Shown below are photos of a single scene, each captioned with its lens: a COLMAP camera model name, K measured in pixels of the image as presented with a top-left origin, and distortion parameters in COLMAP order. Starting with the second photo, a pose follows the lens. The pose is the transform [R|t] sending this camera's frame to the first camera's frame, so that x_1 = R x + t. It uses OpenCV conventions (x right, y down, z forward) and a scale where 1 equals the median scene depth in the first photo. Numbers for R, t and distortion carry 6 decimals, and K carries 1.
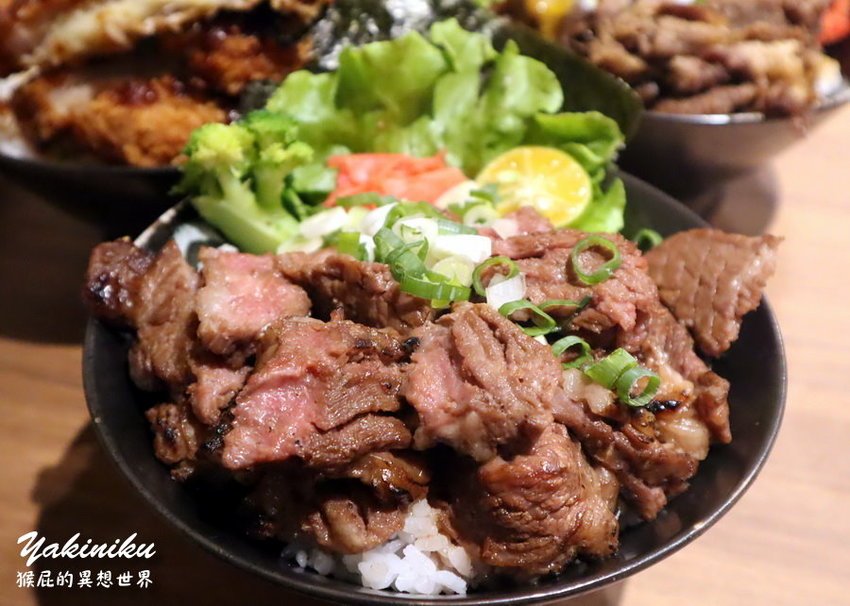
lens RADIAL K [[904.9, 0, 425.0], [0, 904.9, 303.0], [0, 0, 1]] dist [-0.056696, 0.002837]
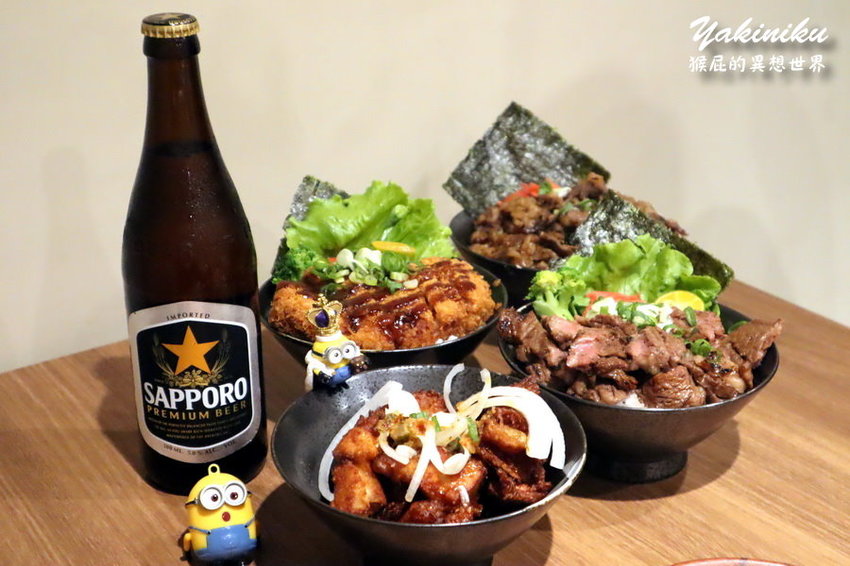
lens RADIAL K [[840.5, 0, 425.0], [0, 840.5, 283.0], [0, 0, 1]] dist [0.003188, 0.005917]
pose [[0.978102, 0.045517, -0.203088, -0.107350], [-0.100624, 0.957588, -0.270000, 0.602490], [0.182185, 0.284523, 0.941199, -1.516543]]
